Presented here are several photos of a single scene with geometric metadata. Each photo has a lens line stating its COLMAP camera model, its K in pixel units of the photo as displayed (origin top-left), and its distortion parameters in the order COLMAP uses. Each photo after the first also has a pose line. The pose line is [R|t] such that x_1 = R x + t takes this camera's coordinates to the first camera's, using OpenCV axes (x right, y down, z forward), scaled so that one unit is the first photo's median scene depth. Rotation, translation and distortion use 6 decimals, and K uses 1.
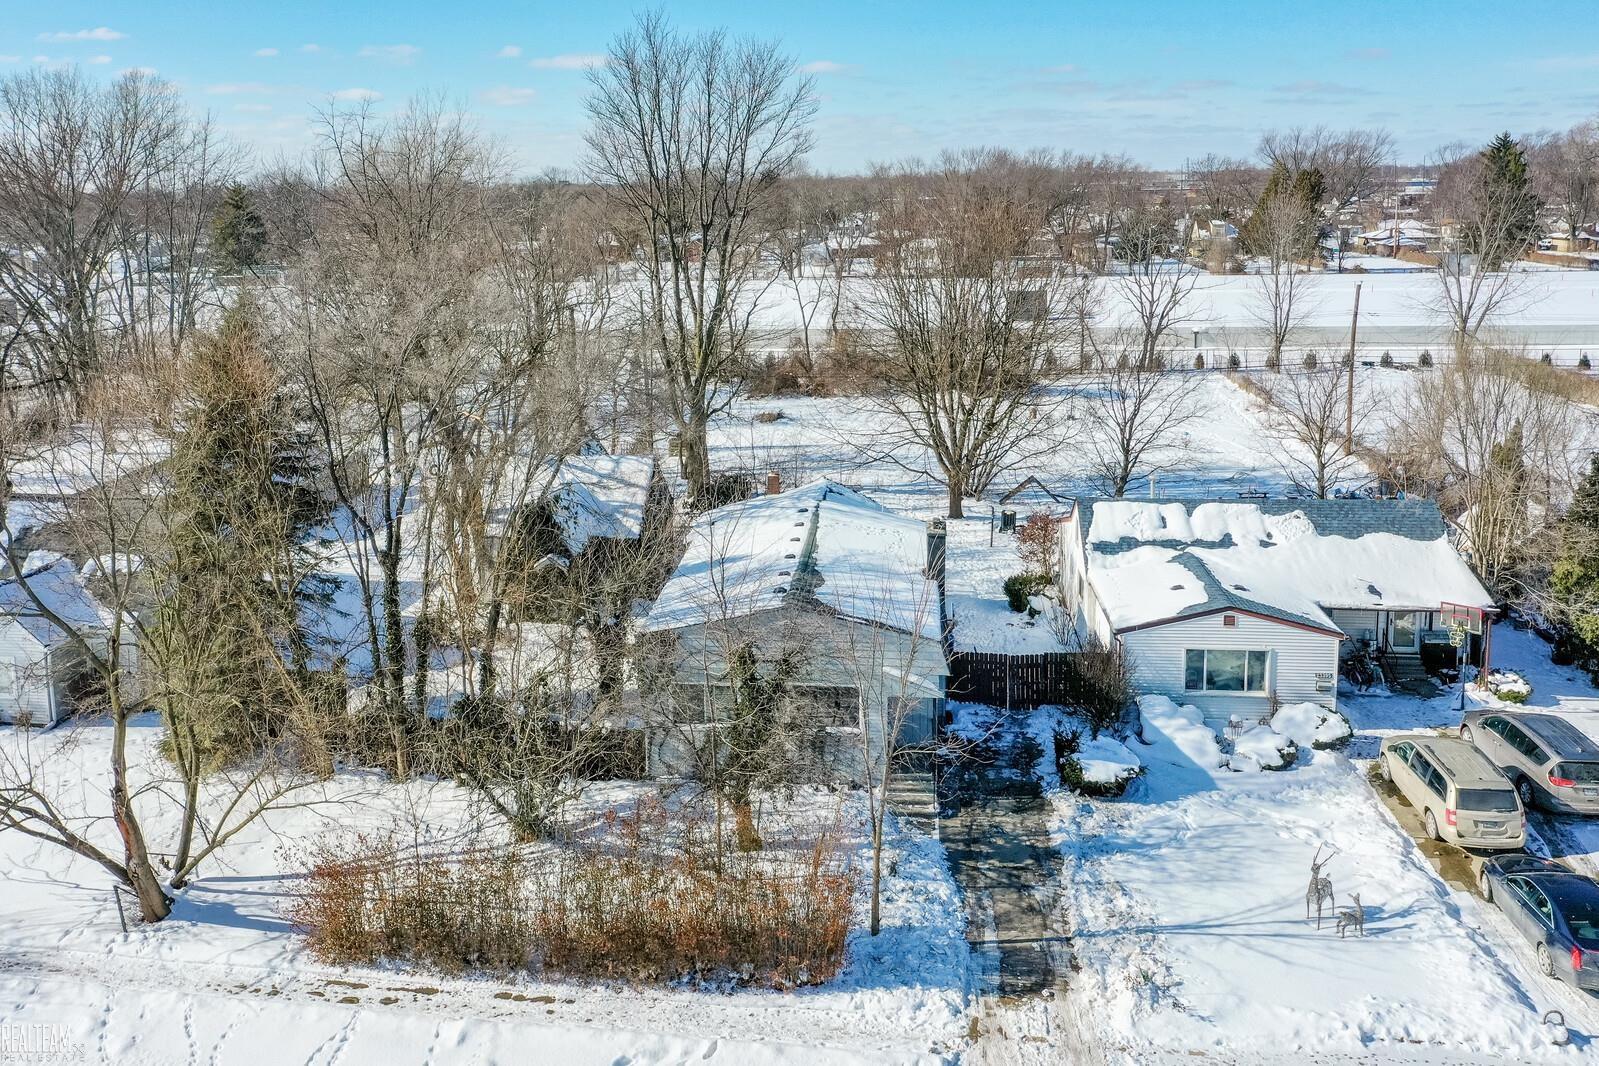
lens RADIAL K [[1364.8, 0, 712.1], [0, 1364.8, 446.0], [0, 0, 1]] dist [0.000240, -0.006294]
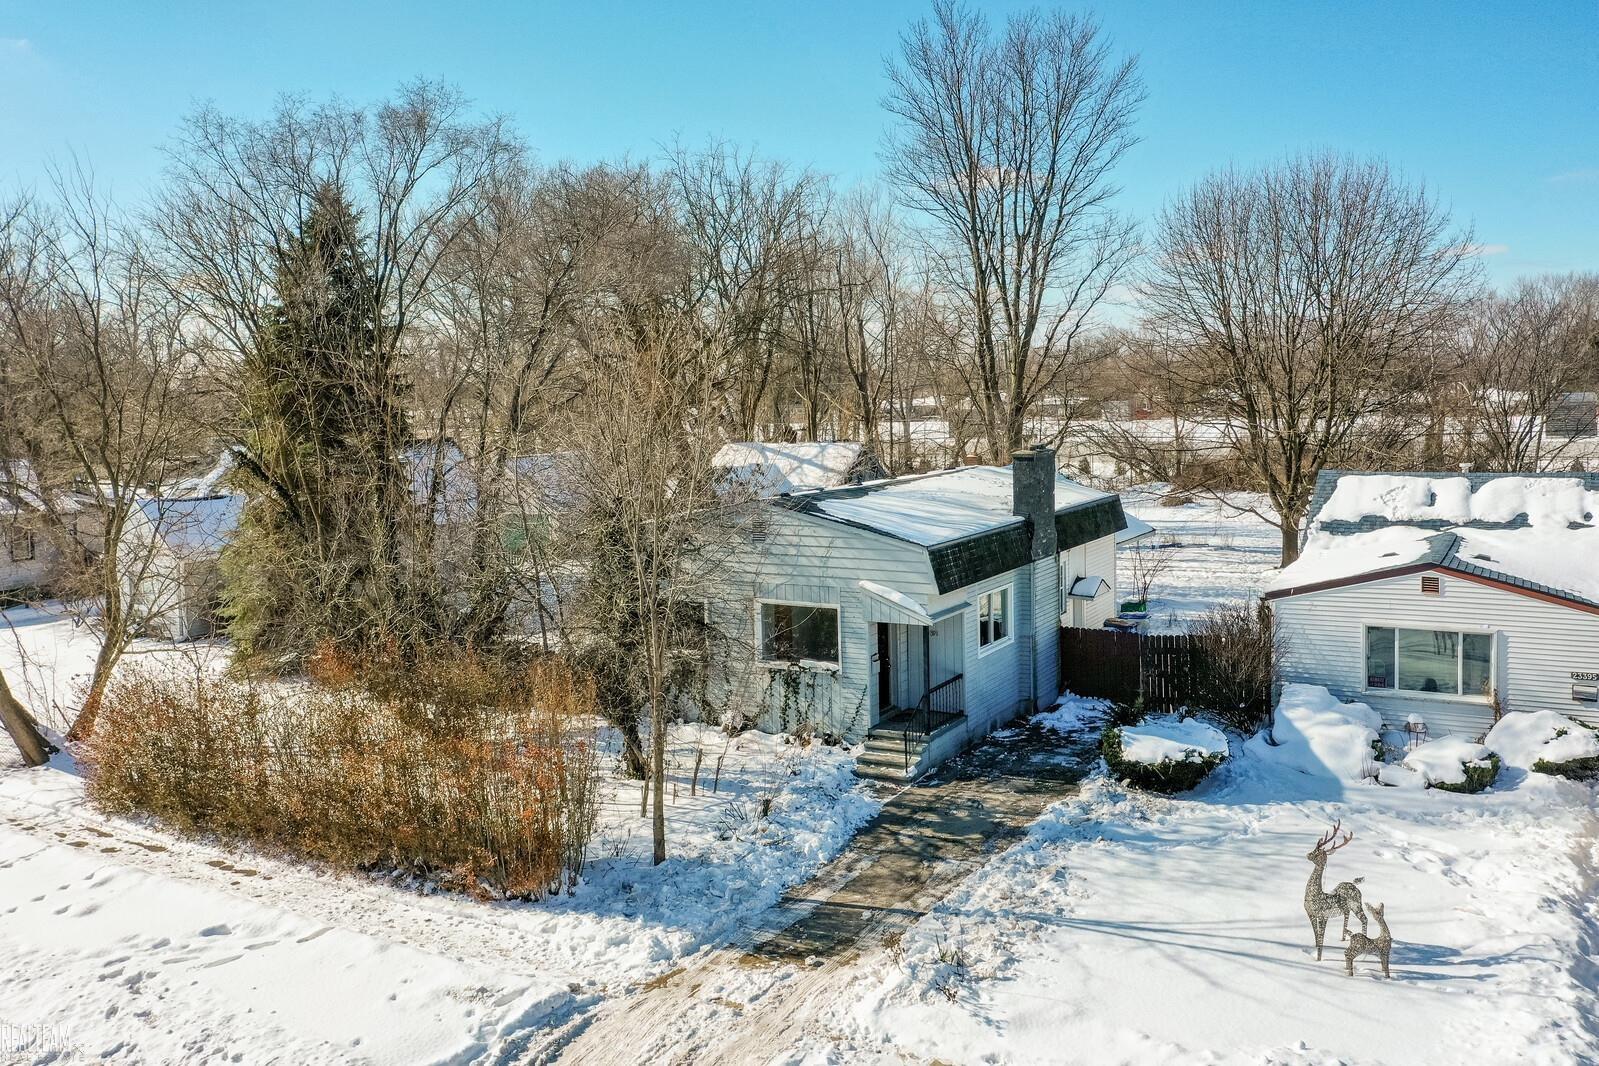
lens RADIAL K [[1314.4, 0, 799.5], [0, 1314.4, 533.0], [0, 0, 1]] dist [-0.000171, 0.000705]
pose [[0.928509, 0.043979, -0.368697, 0.356847], [-0.069035, 0.996095, -0.055039, 0.174610], [0.364837, 0.076557, 0.927919, 0.294717]]
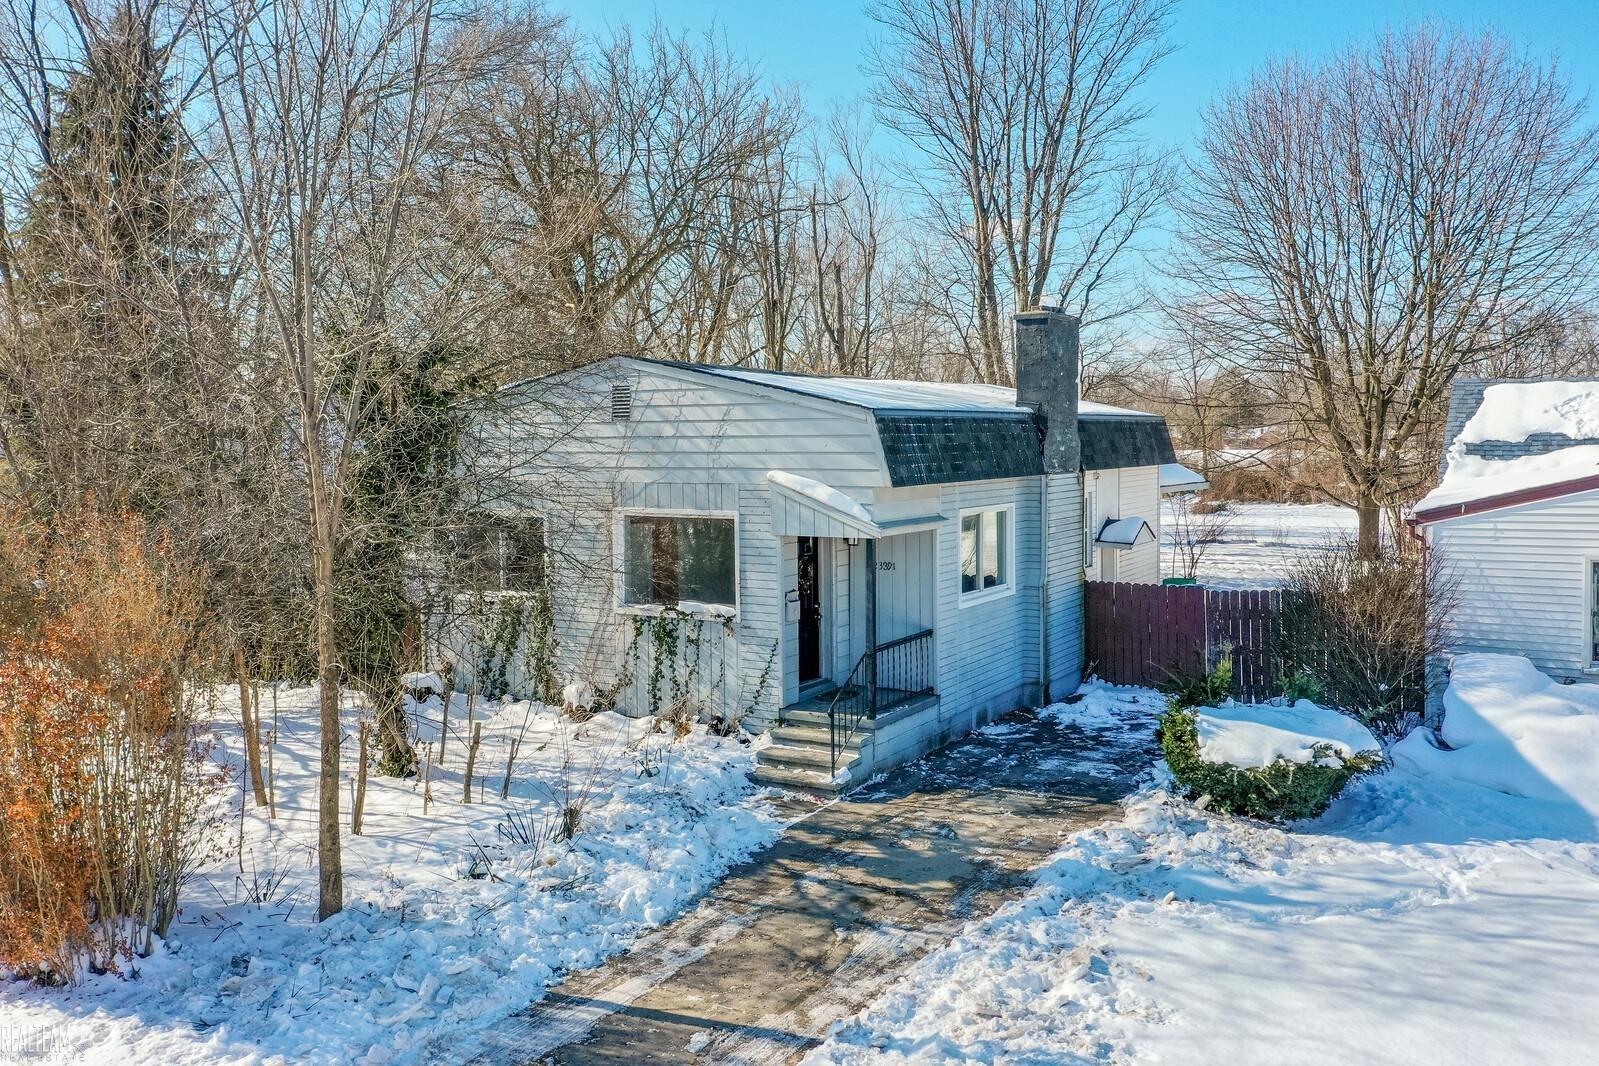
lens RADIAL K [[1313.8, 0, 739.5], [0, 1313.8, 527.3], [0, 0, 1]] dist [0.001986, -0.011567]
pose [[0.908571, 0.045155, -0.415284, 0.302828], [-0.090285, 0.991870, -0.089679, 0.219761], [0.407858, 0.118974, 0.905261, 0.566722]]
